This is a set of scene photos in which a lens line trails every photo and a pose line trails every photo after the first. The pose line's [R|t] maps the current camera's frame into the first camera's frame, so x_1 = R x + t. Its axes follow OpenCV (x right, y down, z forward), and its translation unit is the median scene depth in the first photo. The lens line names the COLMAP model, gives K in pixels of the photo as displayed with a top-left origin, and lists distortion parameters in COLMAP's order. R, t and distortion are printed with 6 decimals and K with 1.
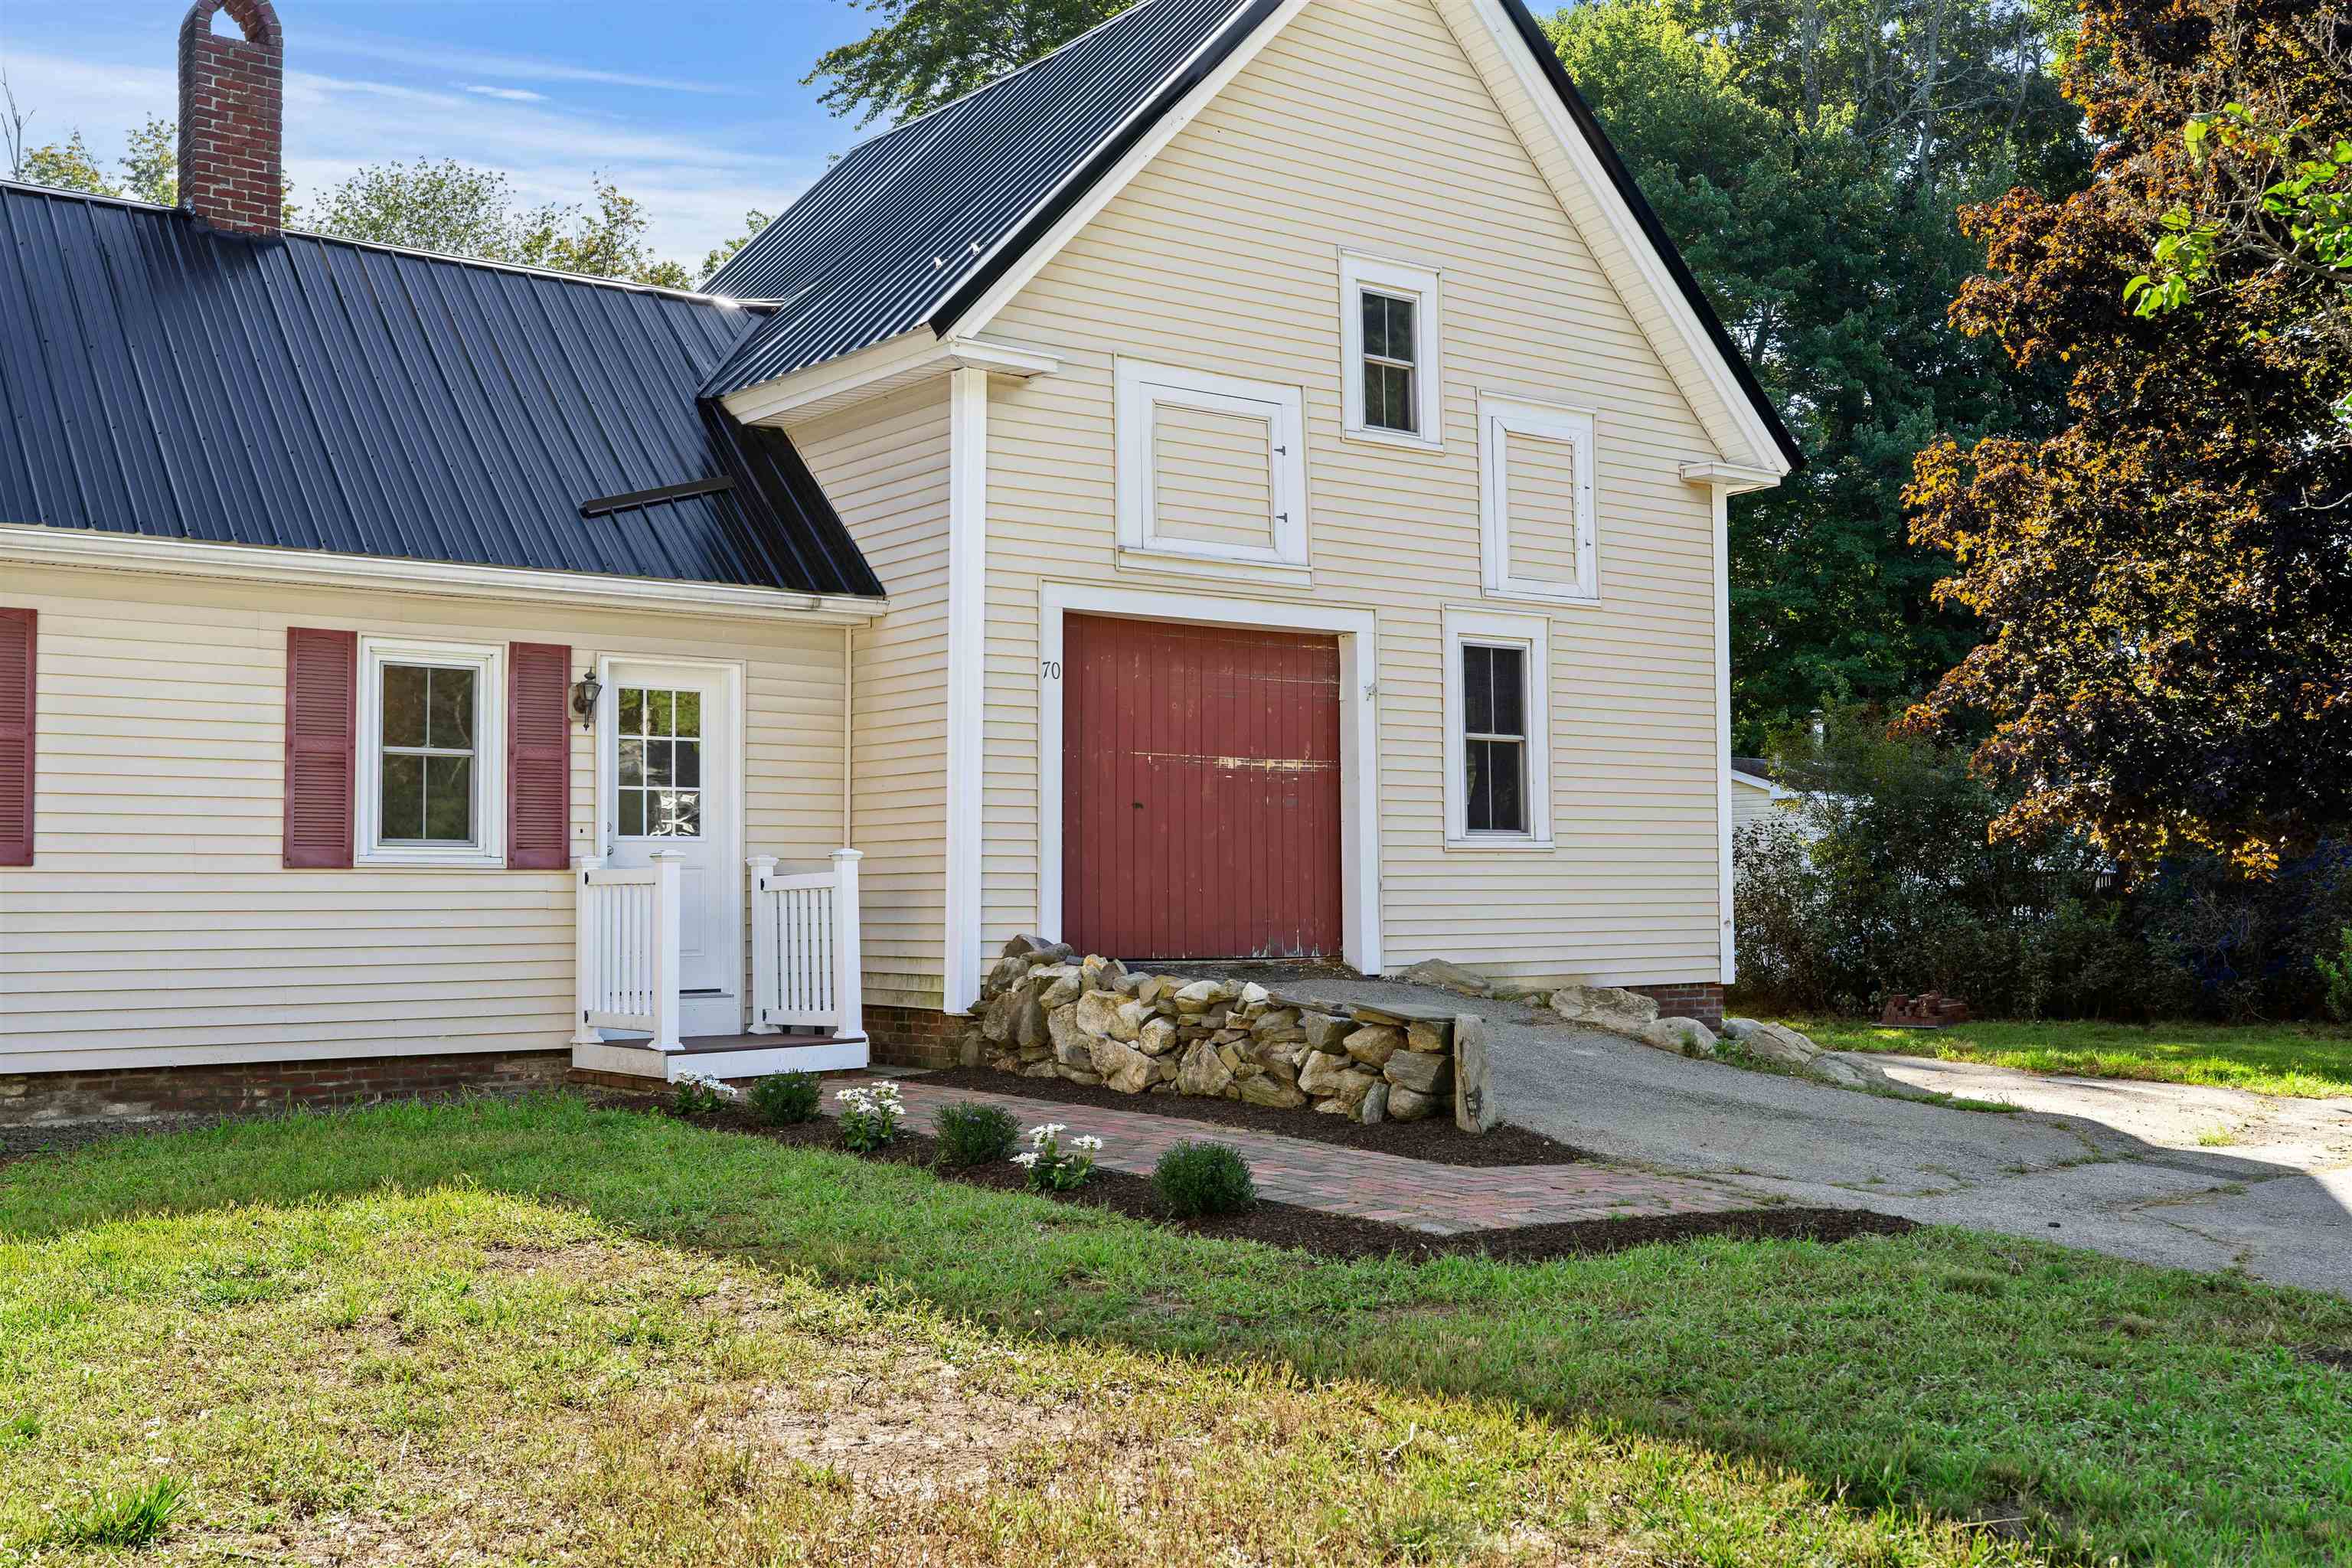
lens RADIAL K [[2344.4, 0, 1176.0], [0, 2344.4, 784.0], [0, 0, 1]] dist [-0.003183, -0.000092]
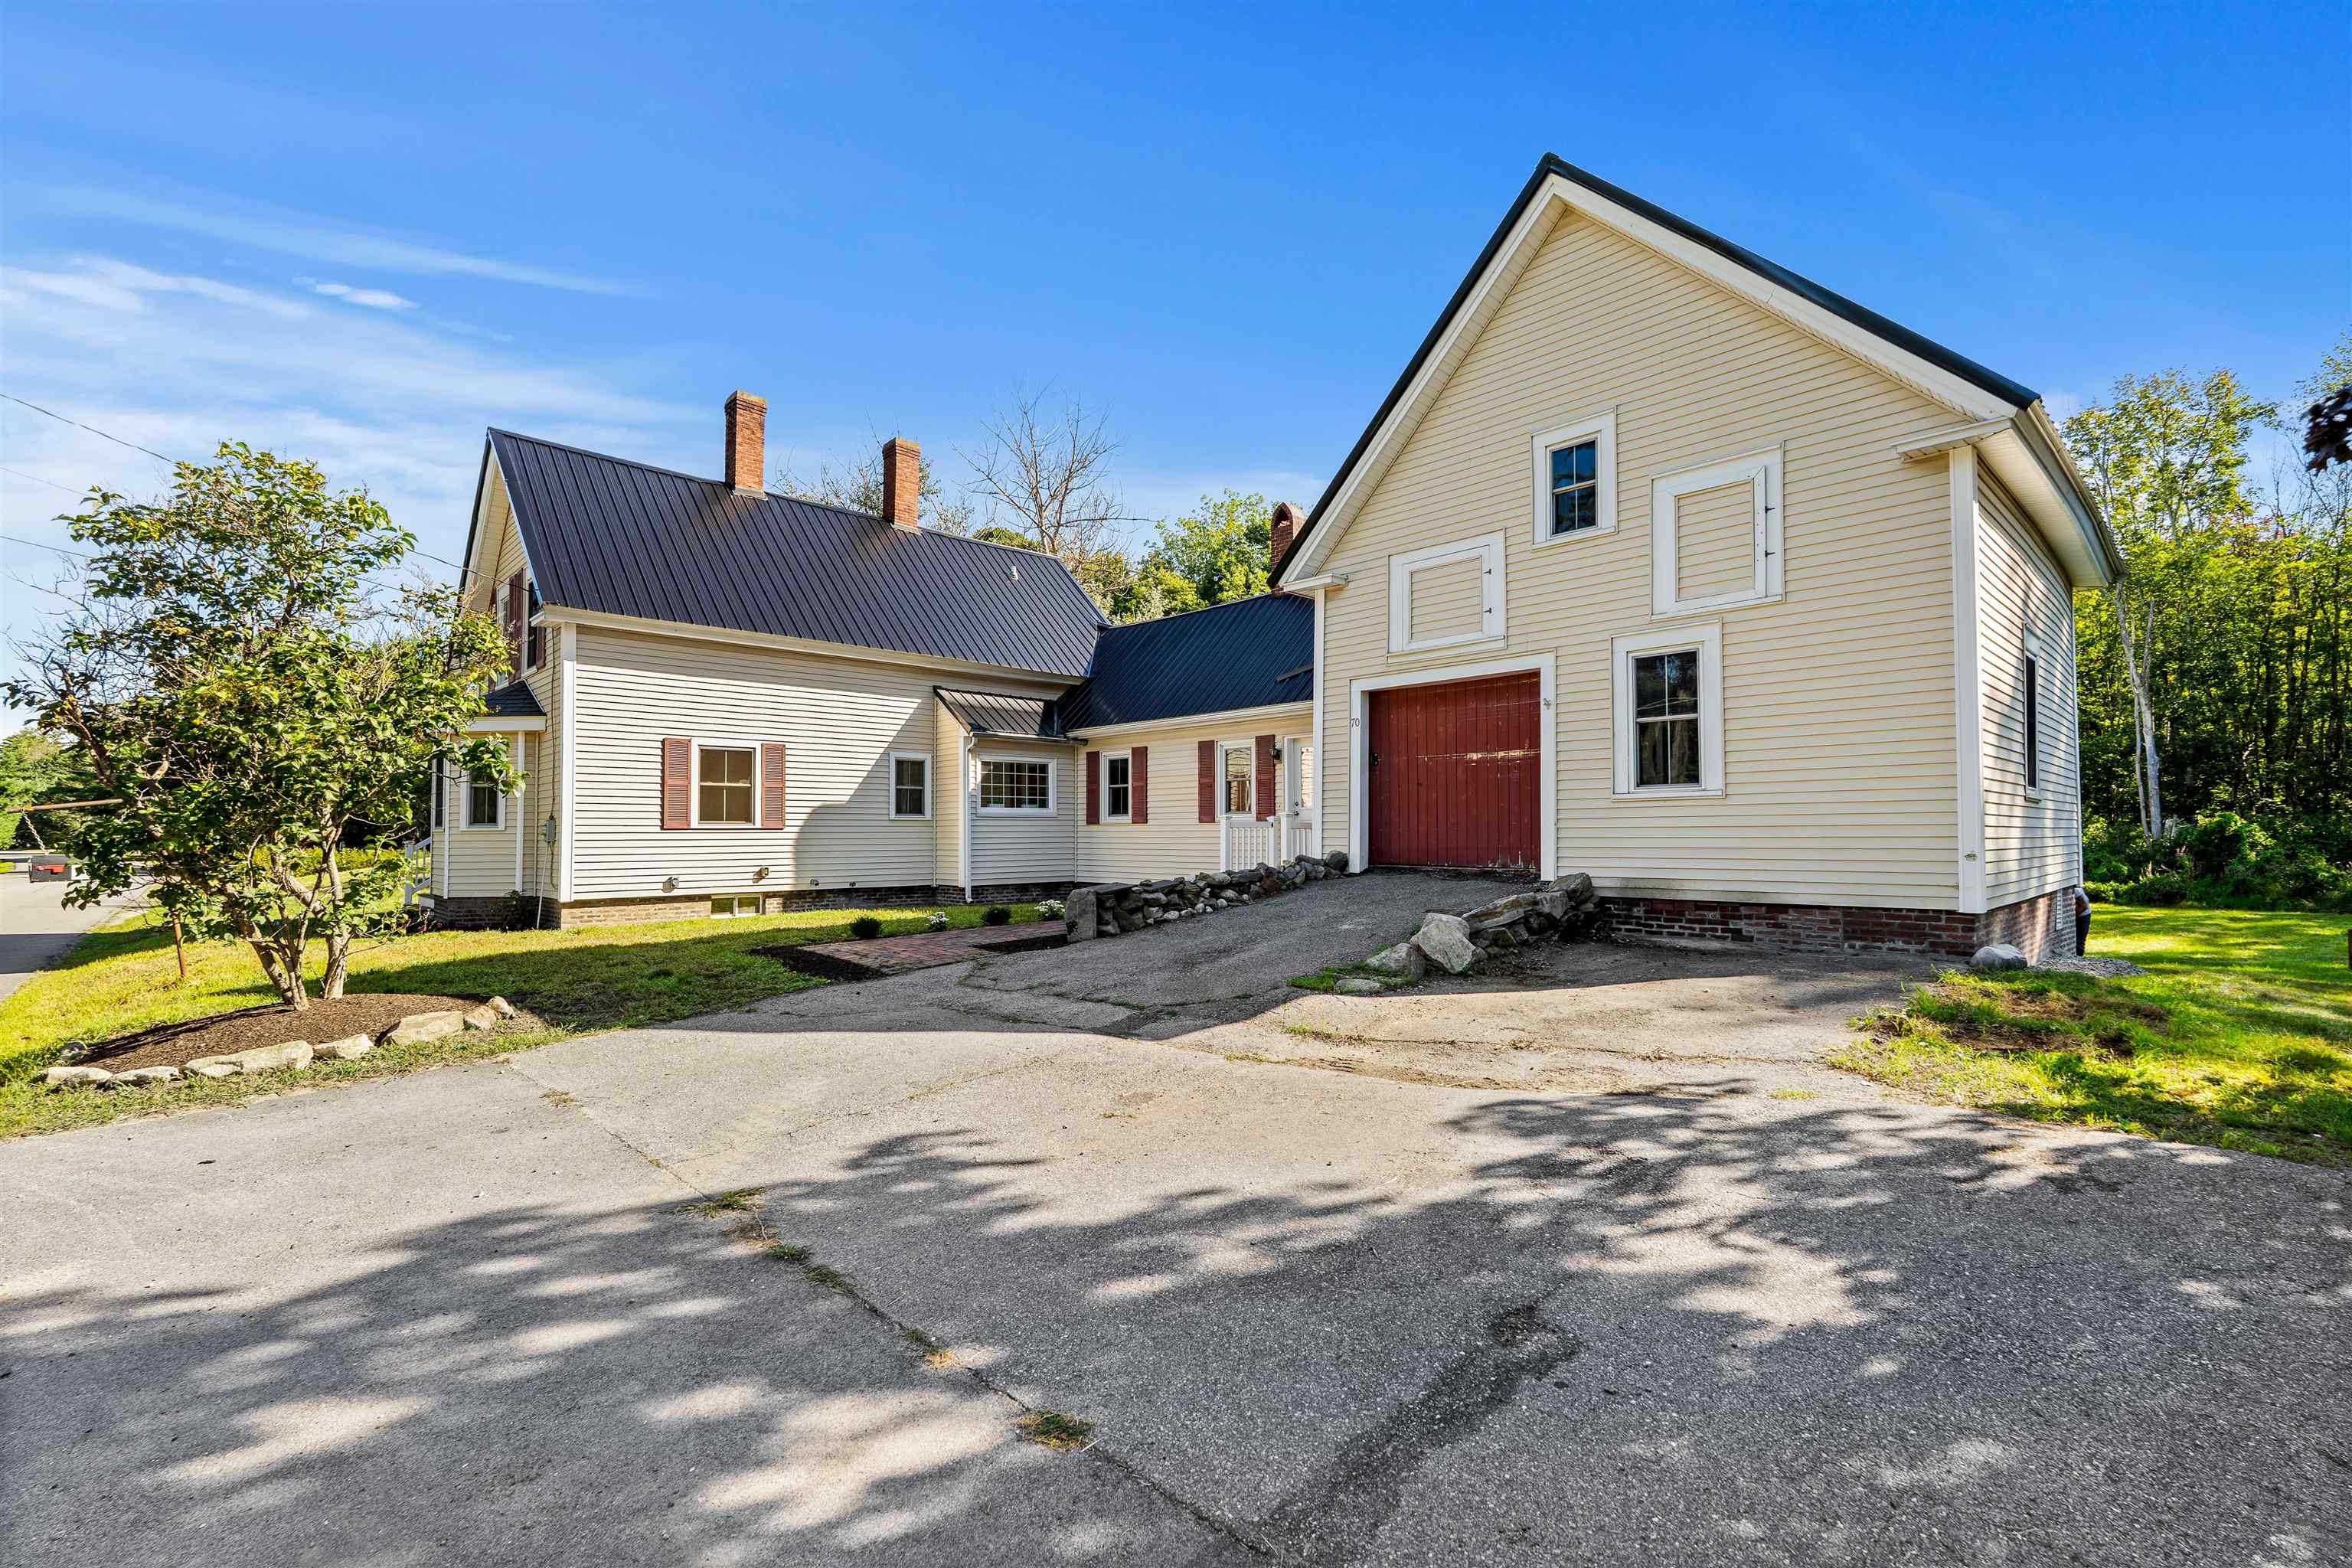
lens RADIAL K [[1057.1, 0, 1176.0], [0, 1057.1, 784.0], [0, 0, 1]] dist [0.000791, 0.000075]
pose [[0.097690, -0.042360, -0.994315, 0.784195], [0.054499, 0.997822, -0.037155, 0.028751], [0.993724, -0.050559, 0.099785, 0.685901]]
